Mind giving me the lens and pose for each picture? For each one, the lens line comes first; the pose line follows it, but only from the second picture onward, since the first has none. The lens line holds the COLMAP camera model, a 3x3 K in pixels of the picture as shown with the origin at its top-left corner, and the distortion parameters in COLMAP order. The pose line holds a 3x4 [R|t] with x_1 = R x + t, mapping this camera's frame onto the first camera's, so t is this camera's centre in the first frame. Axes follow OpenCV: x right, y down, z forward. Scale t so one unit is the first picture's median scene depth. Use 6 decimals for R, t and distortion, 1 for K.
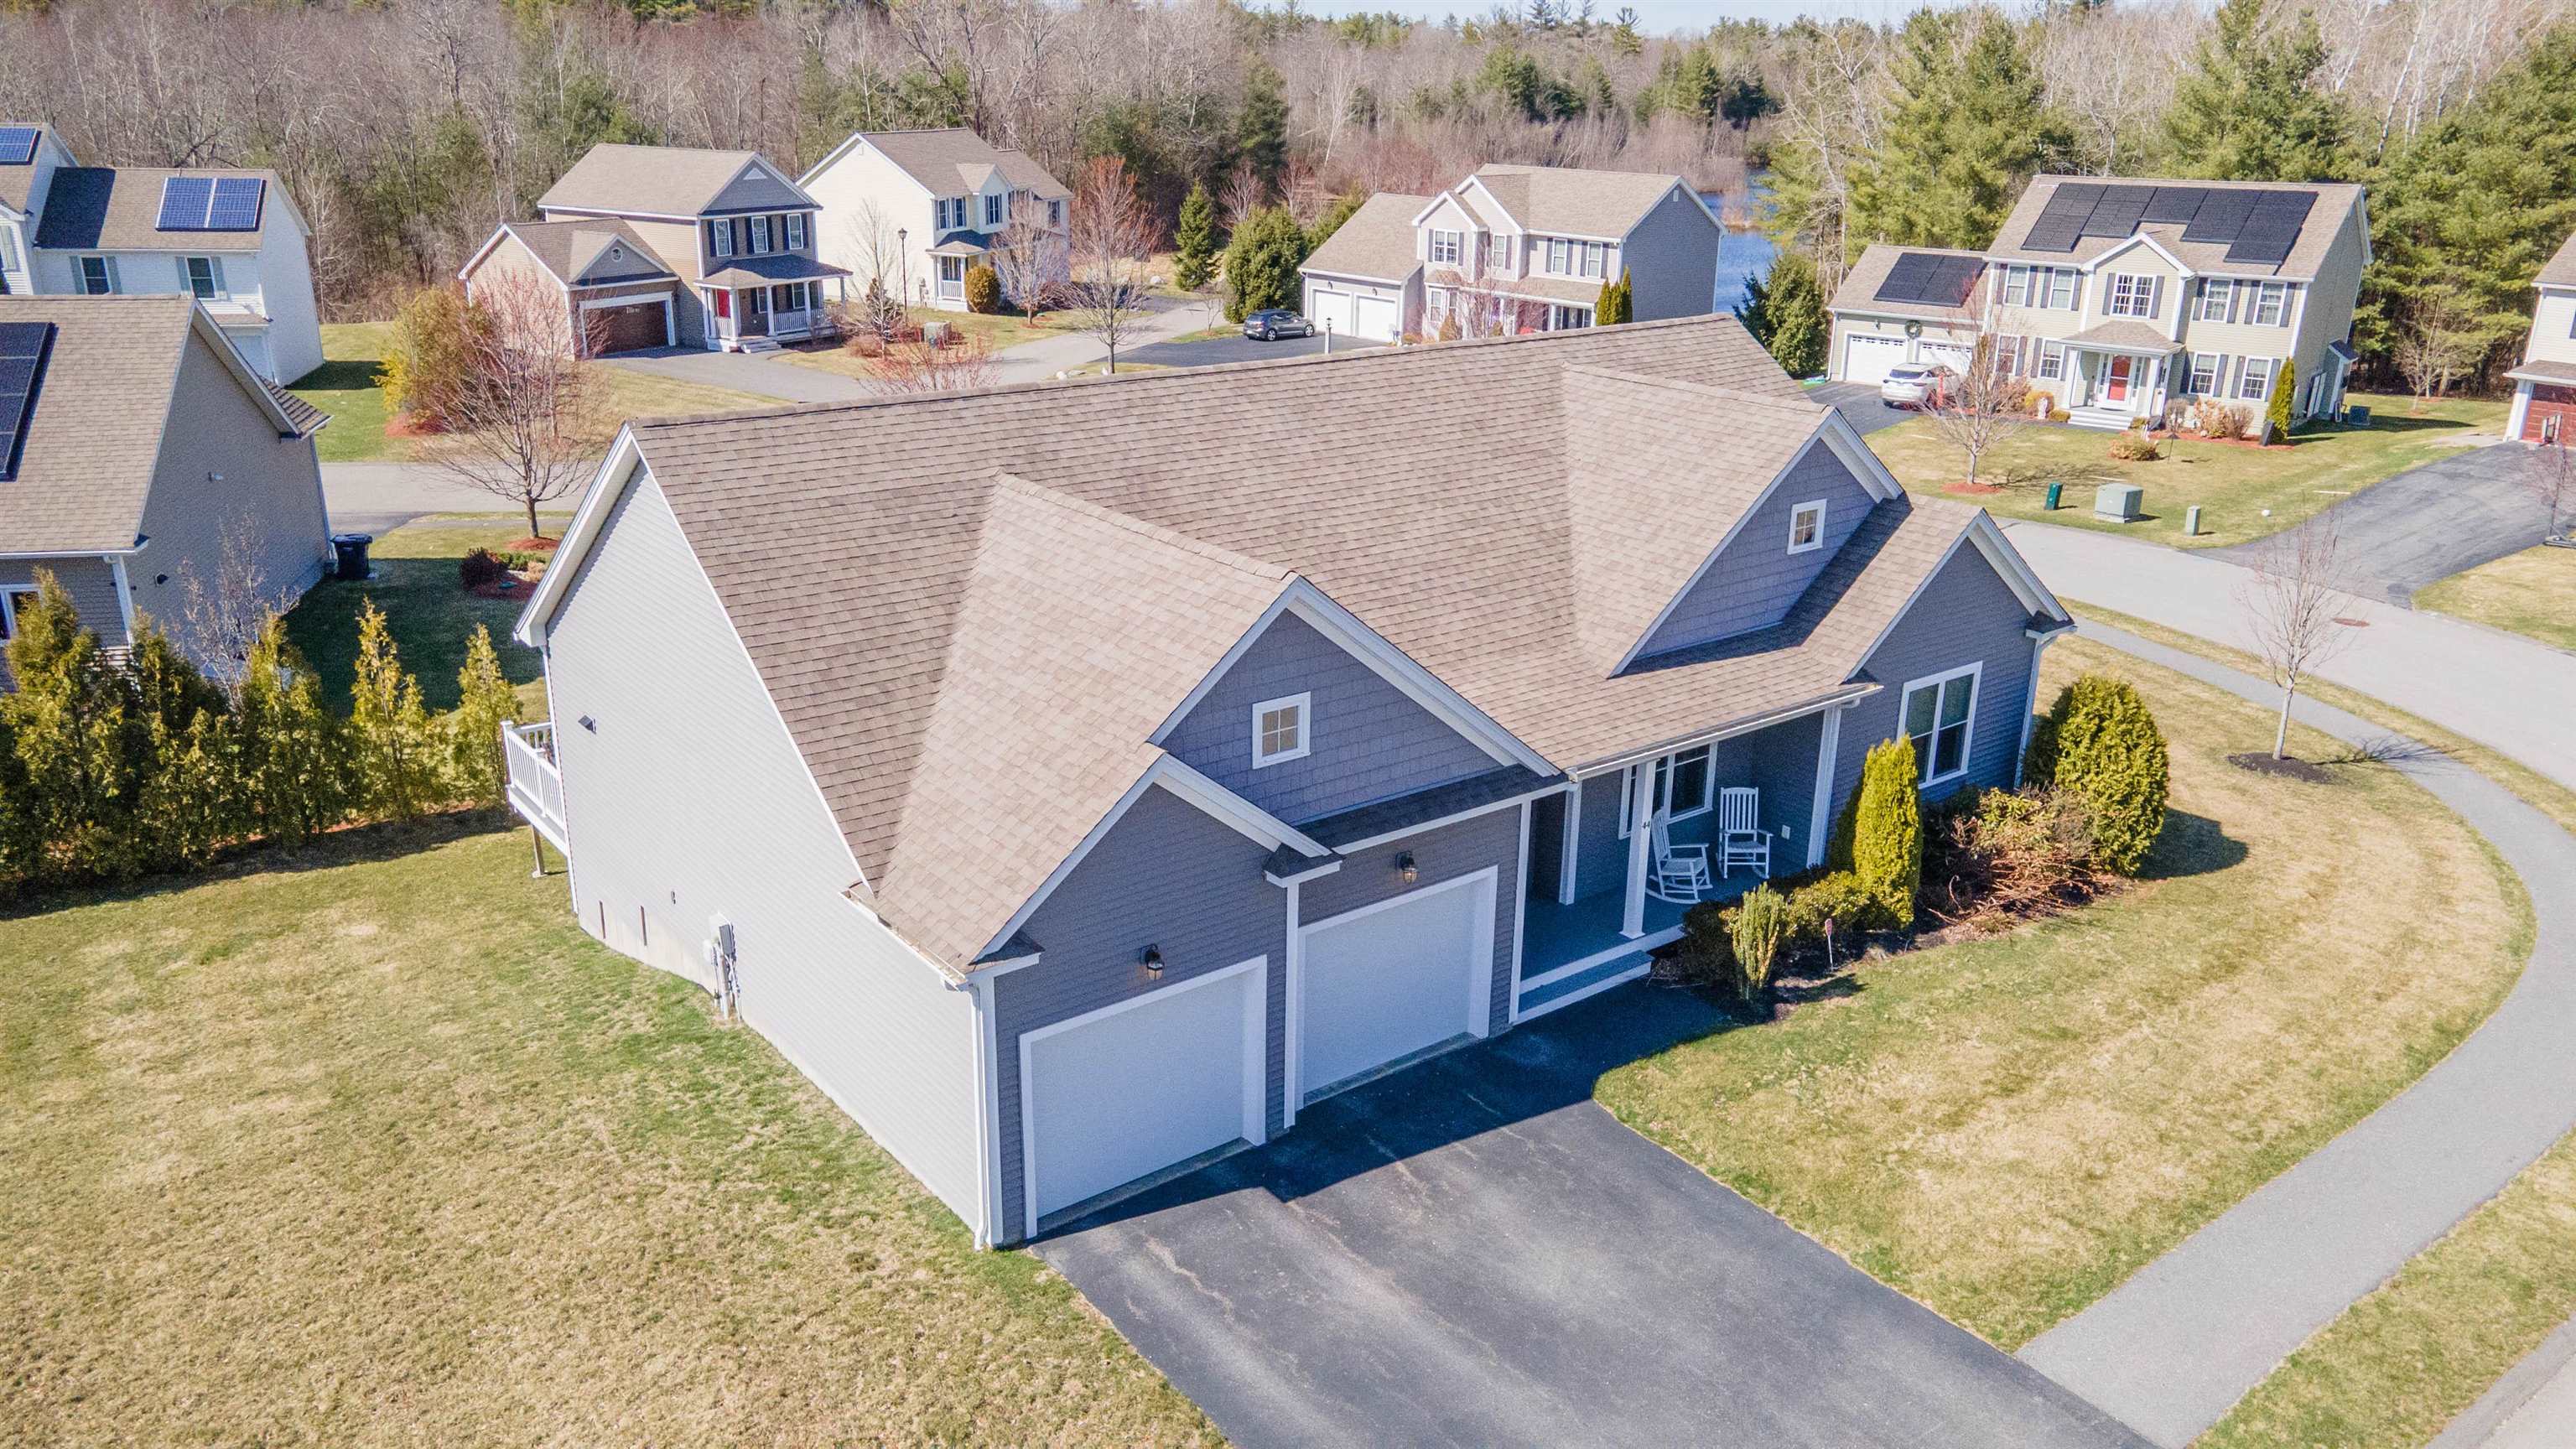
lens RADIAL K [[1857.1, 0, 1288.0], [0, 1857.1, 724.5], [0, 0, 1]] dist [0.001003, 0.000407]
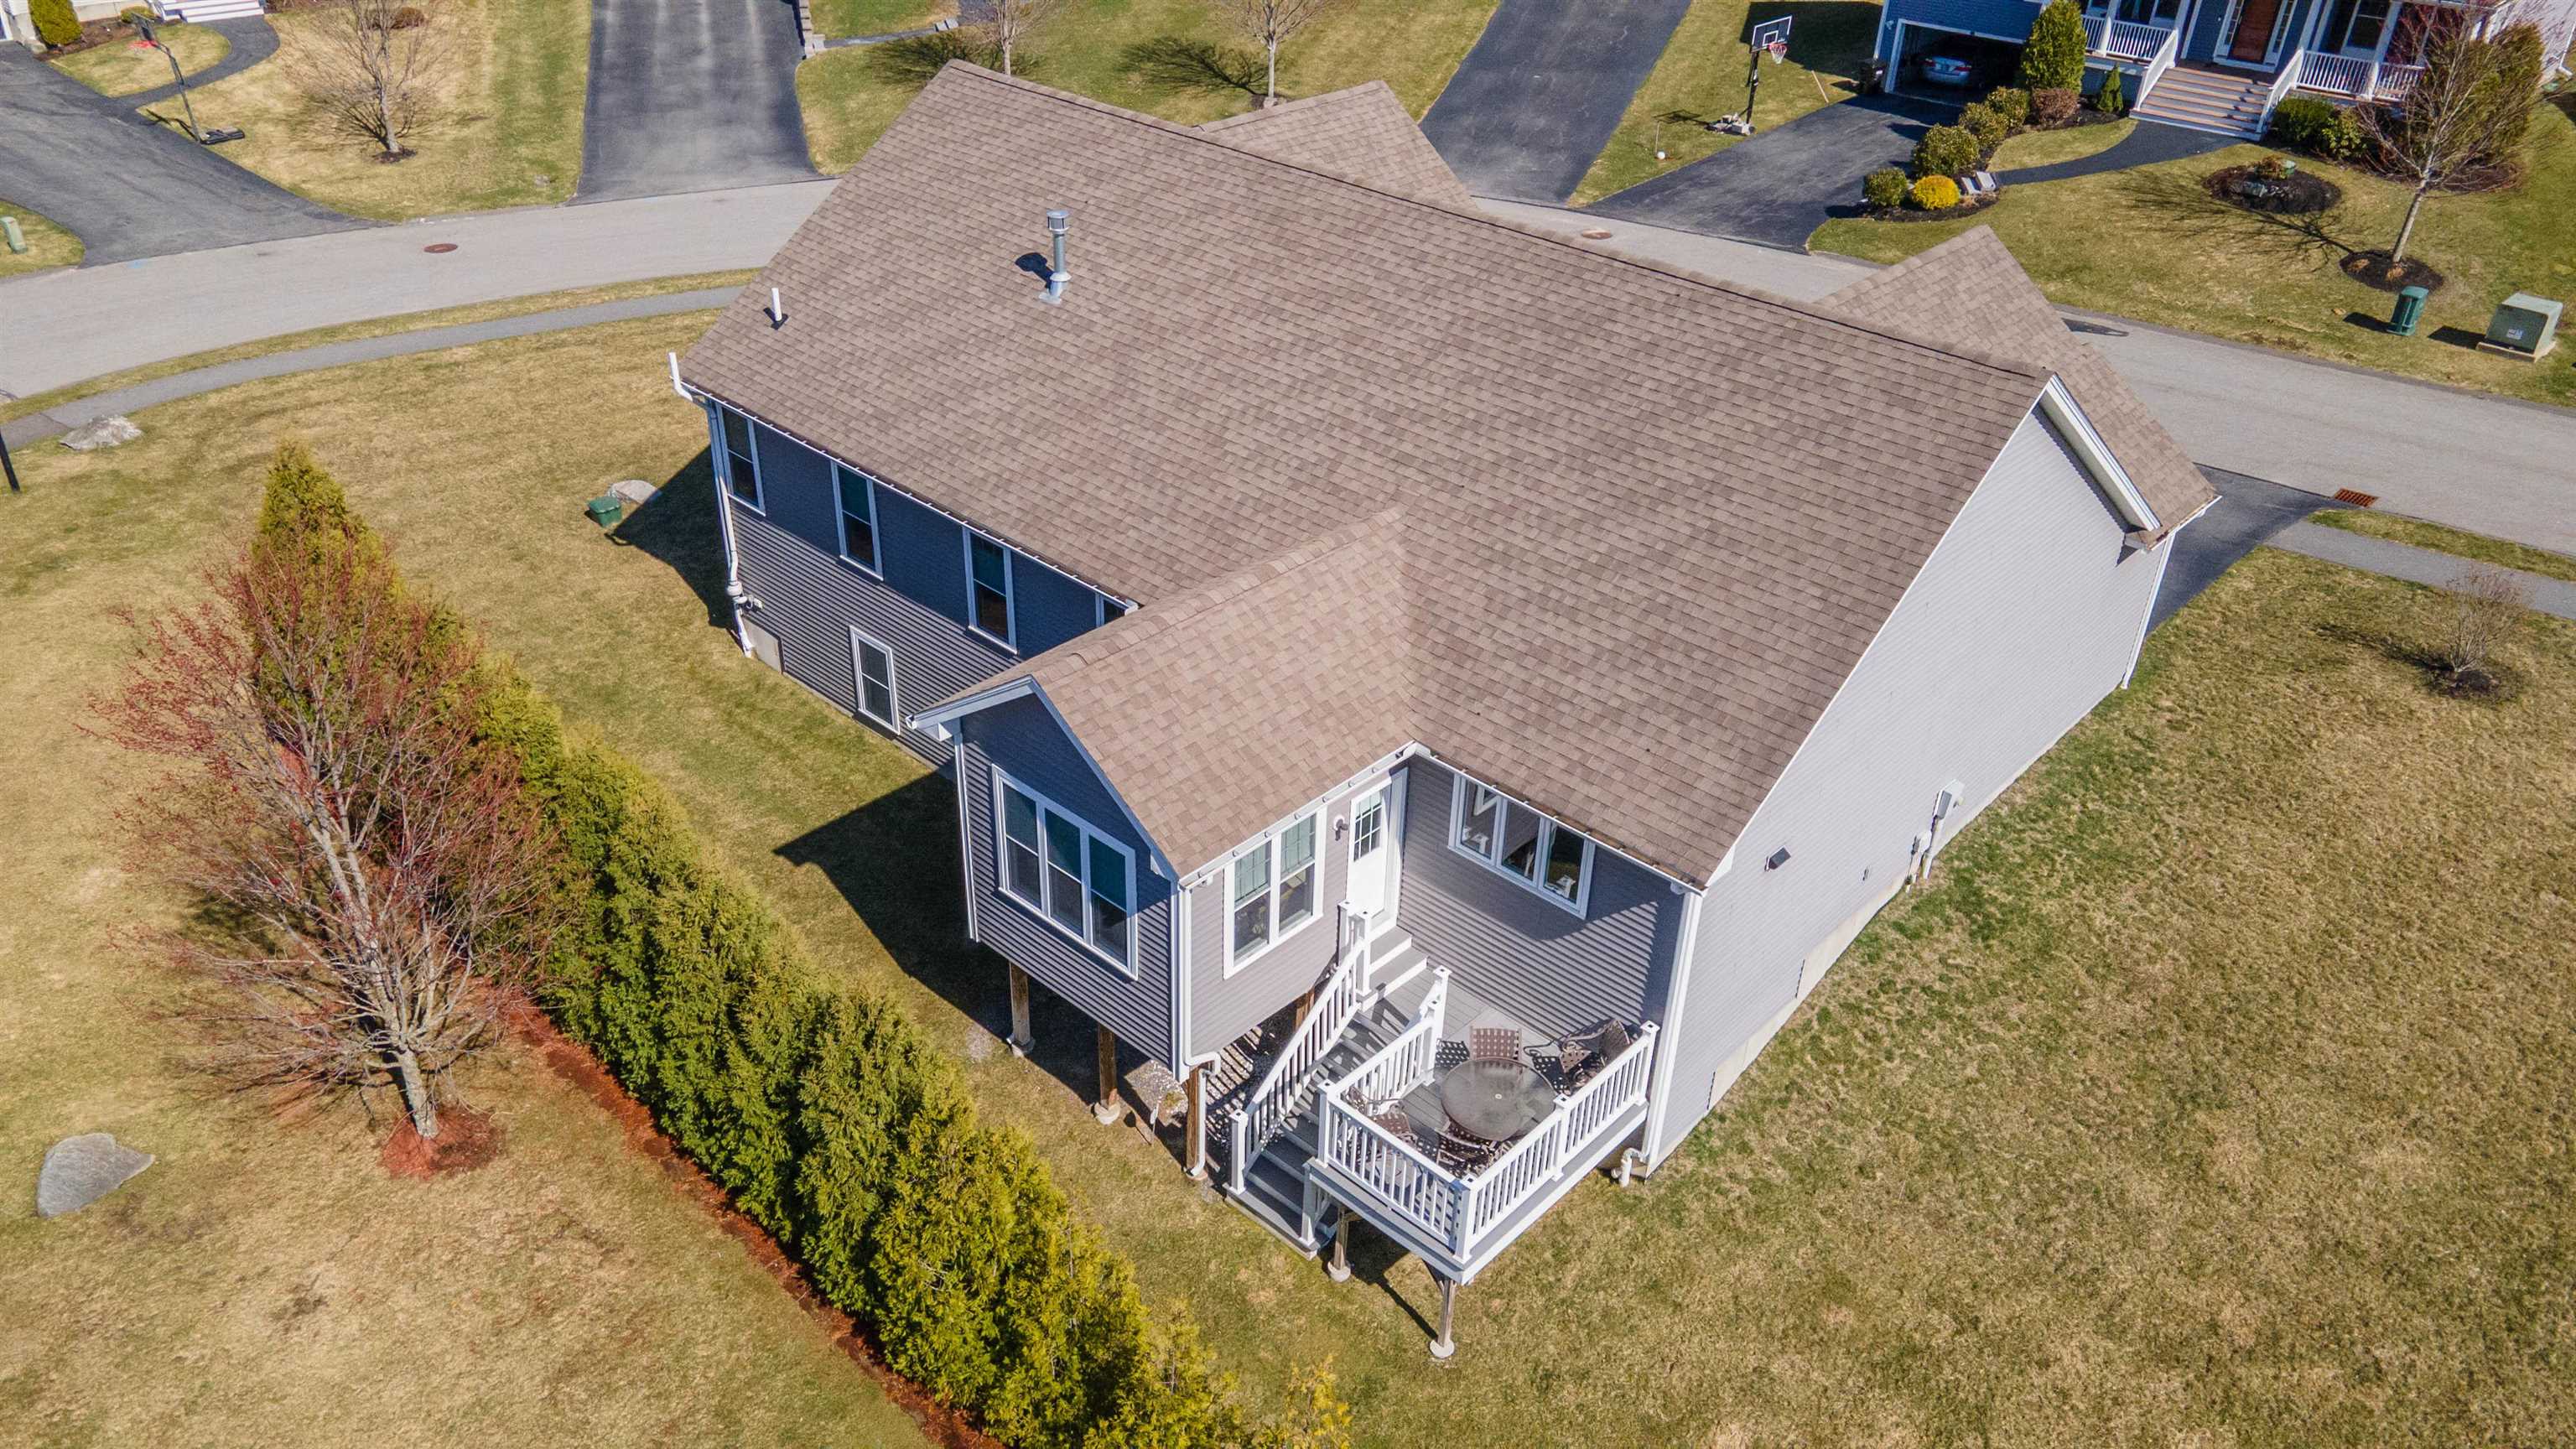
lens RADIAL K [[1857.1, 0, 1288.0], [0, 1857.1, 724.5], [0, 0, 1]] dist [0.001003, 0.000407]
pose [[-0.162287, -0.536753, 0.827985, -1.192794], [0.294471, 0.774527, 0.559816, -0.680196], [-0.941780, 0.334669, 0.032363, 1.416762]]
